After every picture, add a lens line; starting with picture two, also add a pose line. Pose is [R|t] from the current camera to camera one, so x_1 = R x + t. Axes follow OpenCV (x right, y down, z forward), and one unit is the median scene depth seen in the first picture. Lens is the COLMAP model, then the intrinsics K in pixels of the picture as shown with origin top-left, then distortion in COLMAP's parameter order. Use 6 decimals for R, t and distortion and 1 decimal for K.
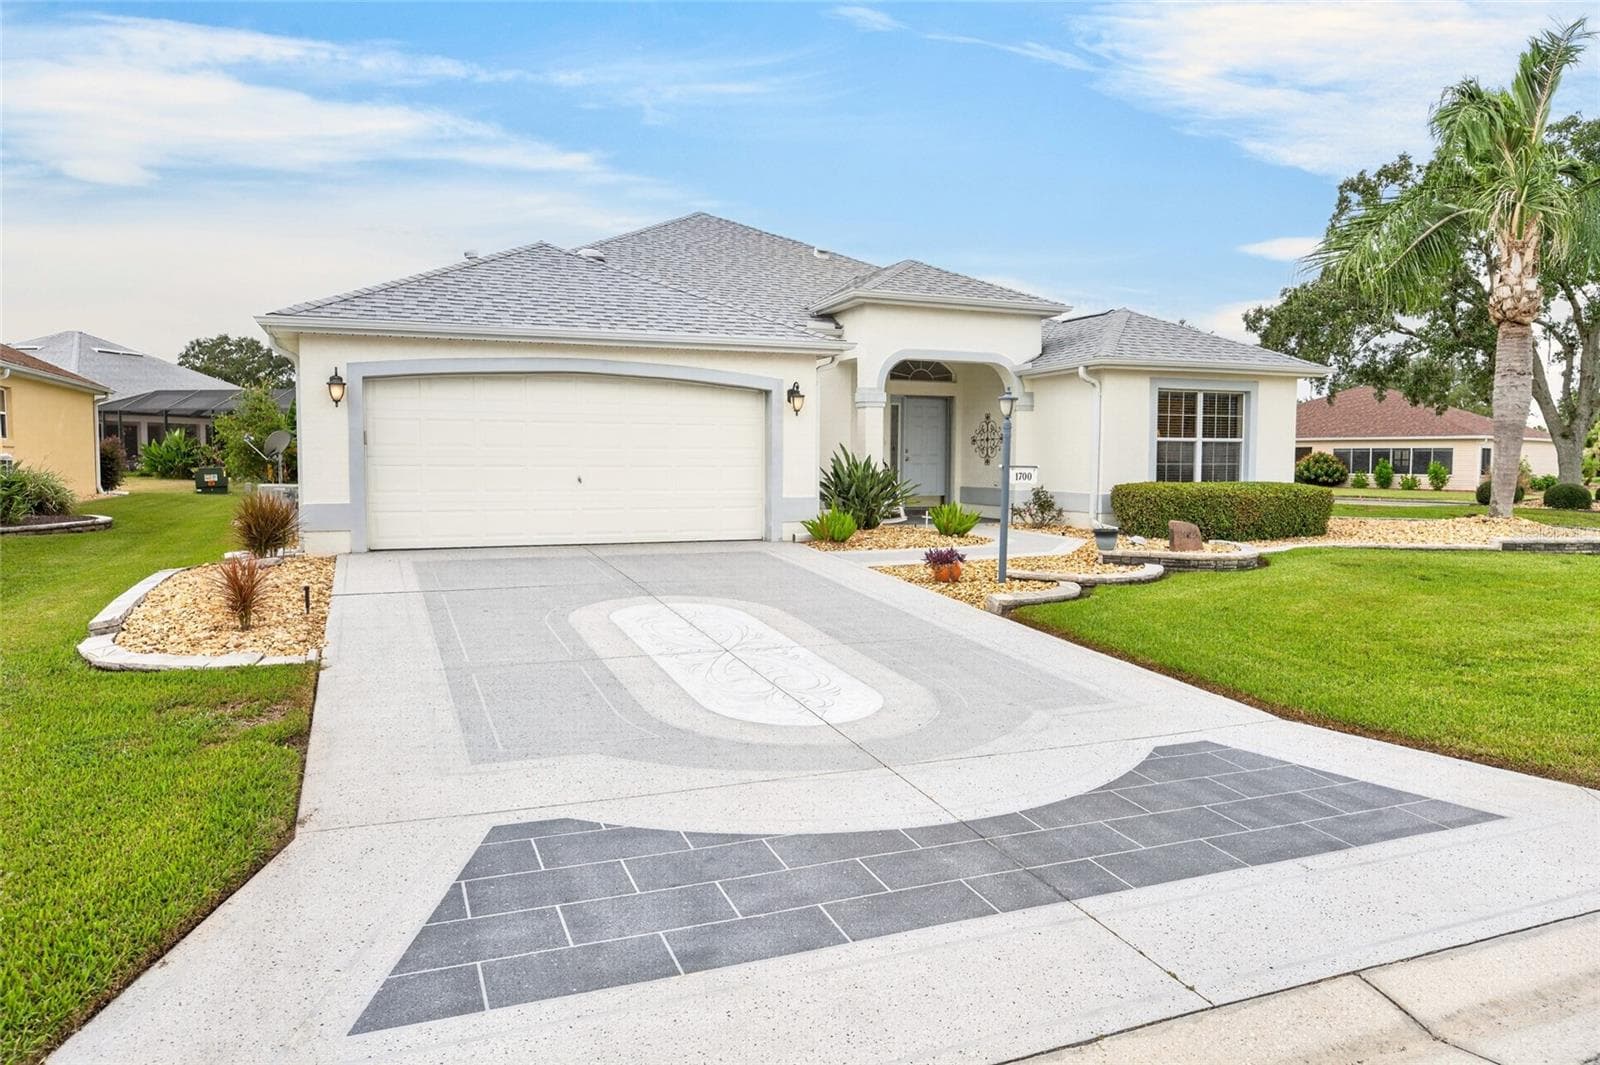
lens RADIAL K [[1037.3, 0, 800.0], [0, 1037.3, 532.5], [0, 0, 1]] dist [-0.000596, 0.000456]
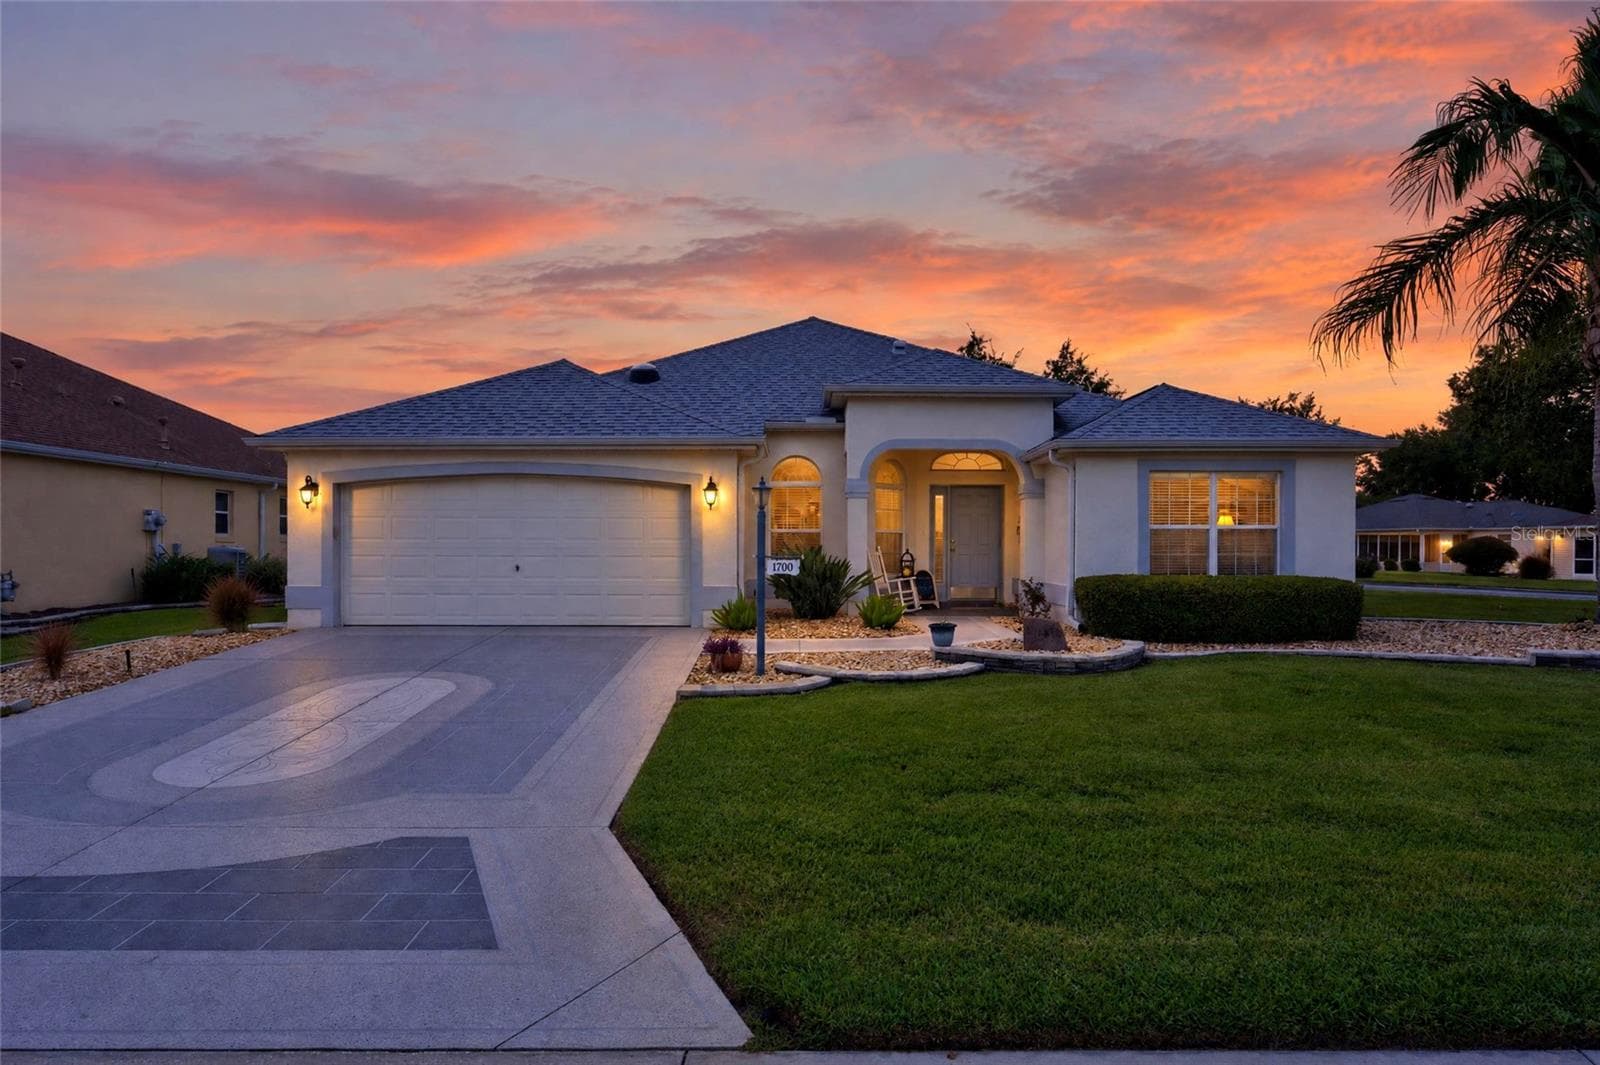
lens RADIAL K [[997.2, 0, 798.9], [0, 997.2, 560.2], [0, 0, 1]] dist [0.004668, 0.000521]
pose [[0.927162, 0.003273, -0.374648, 0.450696], [-0.025370, 0.998215, -0.054065, -0.007676], [0.373802, 0.059632, 0.925590, 0.098421]]
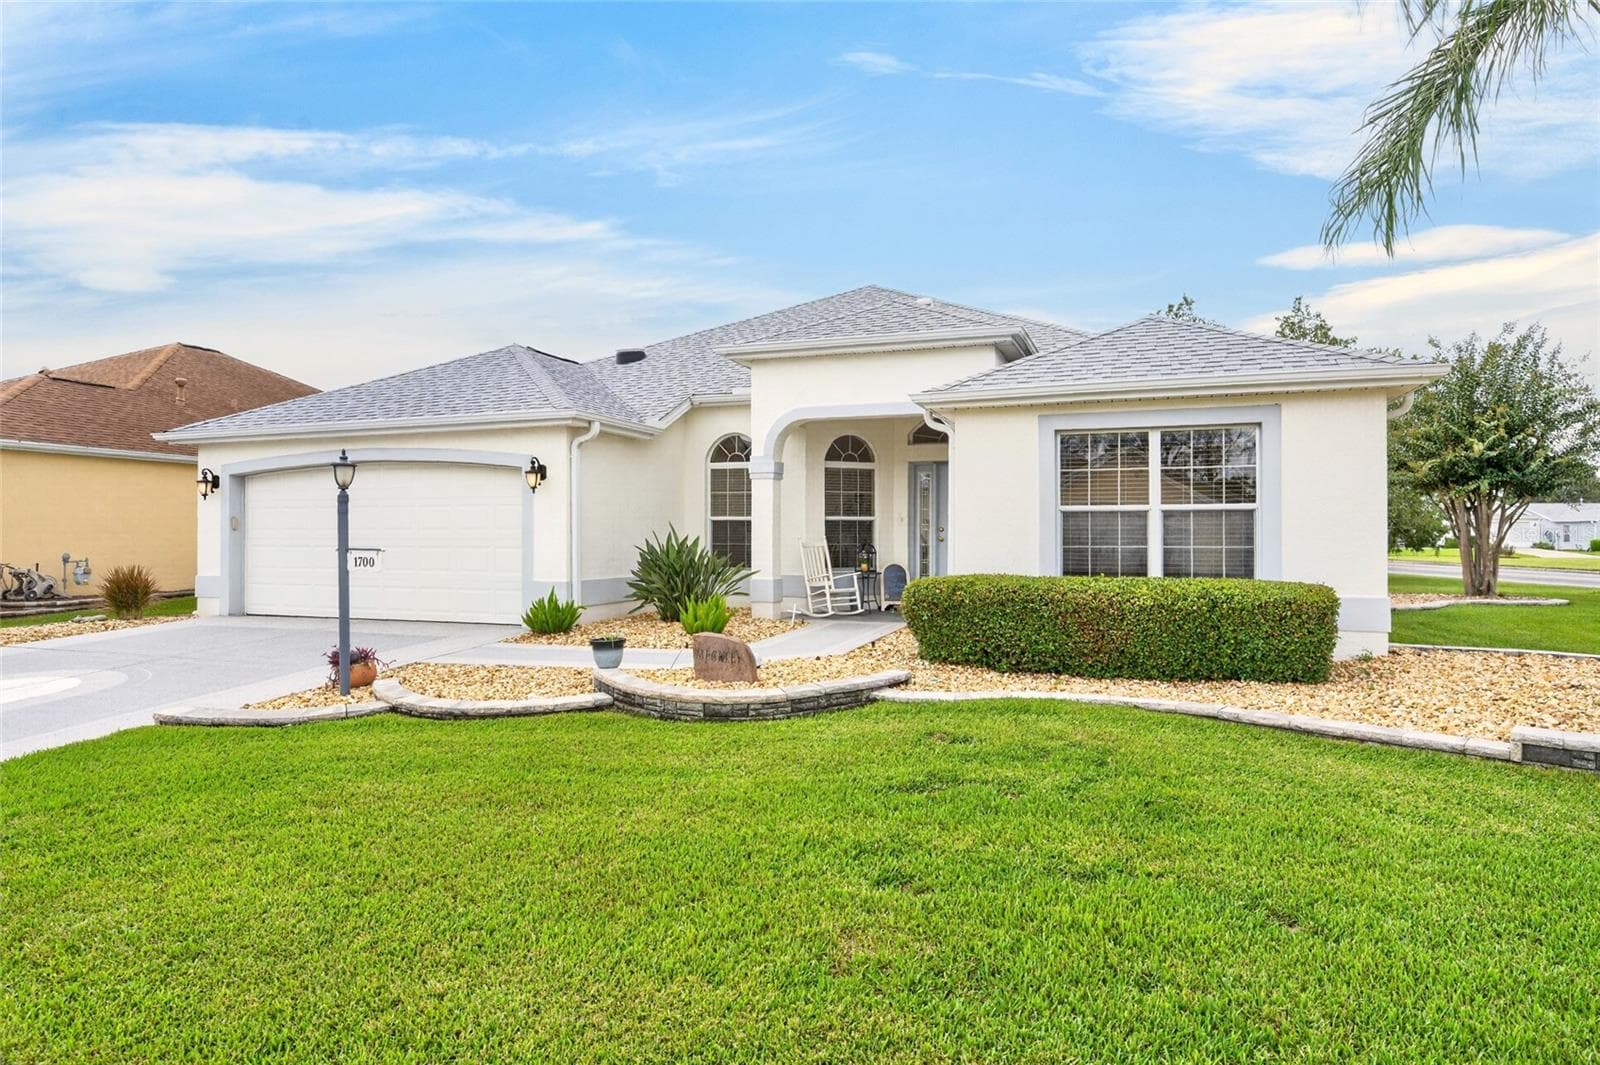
lens RADIAL K [[933.9, 0, 800.0], [0, 933.9, 532.5], [0, 0, 1]] dist [-0.000516, -0.000176]
pose [[0.737404, -0.004826, -0.675435, 0.725314], [-0.046823, 0.997204, -0.058244, -0.039002], [0.673827, 0.074575, 0.735116, 0.537951]]
